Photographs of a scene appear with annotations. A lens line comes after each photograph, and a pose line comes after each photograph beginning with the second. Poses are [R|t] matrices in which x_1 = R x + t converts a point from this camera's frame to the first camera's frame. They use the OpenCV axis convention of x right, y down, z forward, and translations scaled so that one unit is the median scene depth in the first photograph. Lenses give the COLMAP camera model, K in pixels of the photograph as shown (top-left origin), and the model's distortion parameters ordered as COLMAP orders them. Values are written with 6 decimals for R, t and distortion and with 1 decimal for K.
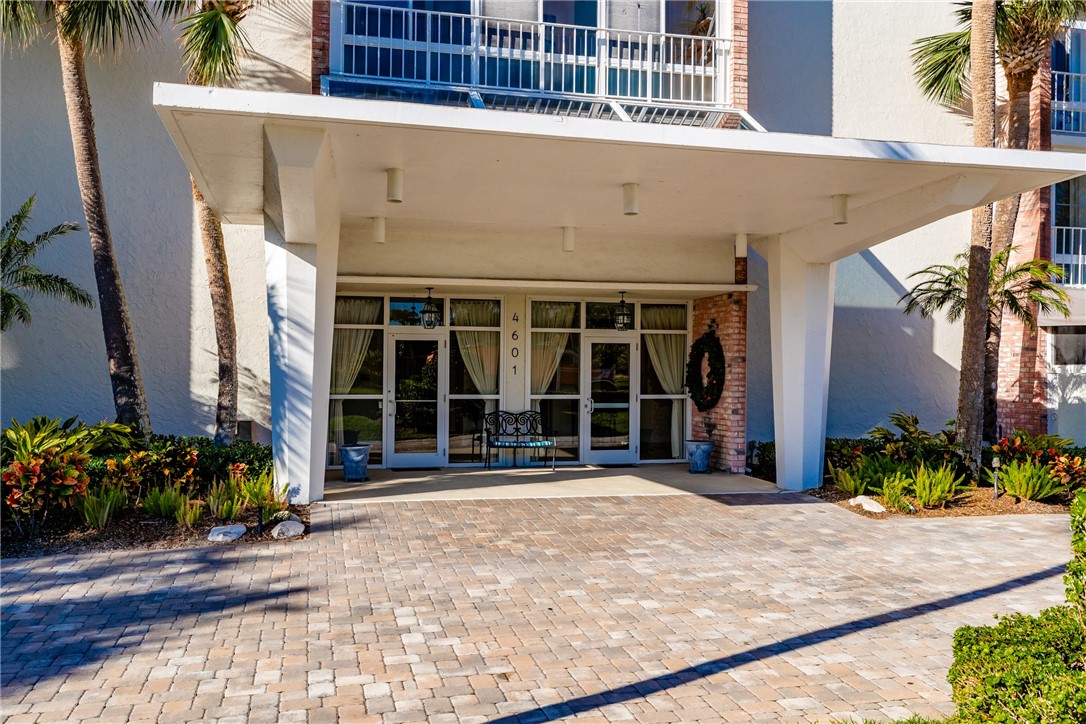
lens RADIAL K [[897.6, 0, 543.0], [0, 897.6, 362.0], [0, 0, 1]] dist [-0.037115, -0.004582]
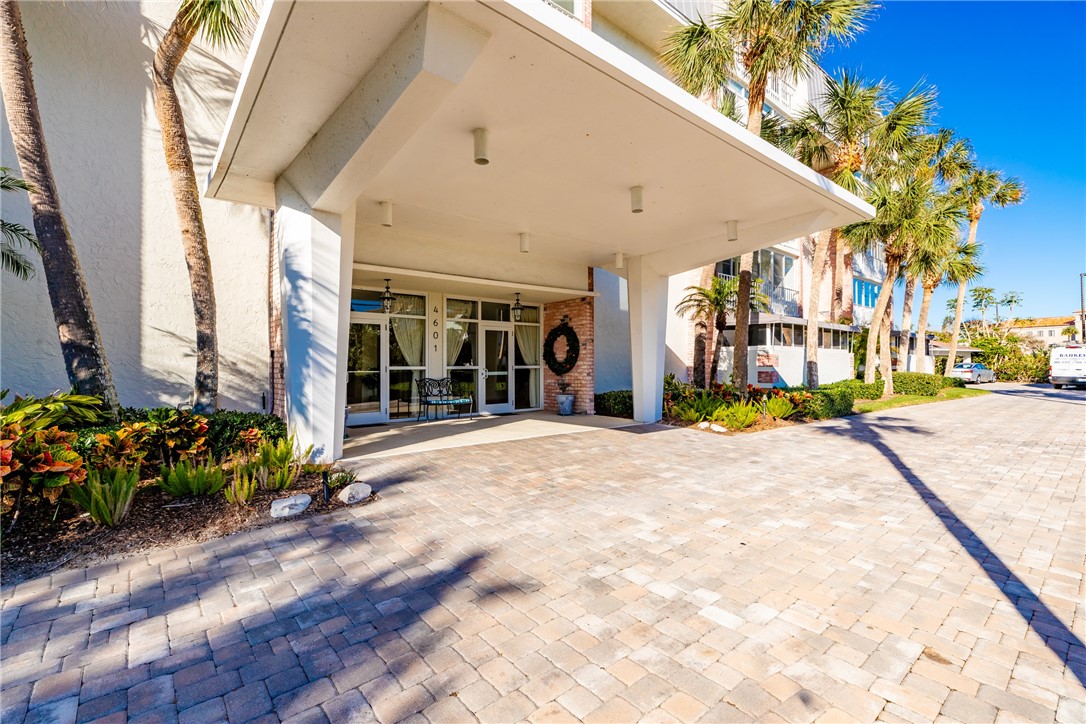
lens RADIAL K [[478.7, 0, 543.0], [0, 478.7, 362.0], [0, 0, 1]] dist [-0.010035, 0.000341]
pose [[0.899099, -0.009721, 0.437638, -0.222879], [0.009667, 0.999951, 0.002352, 0.032694], [-0.437639, 0.002116, 0.899148, 0.304174]]
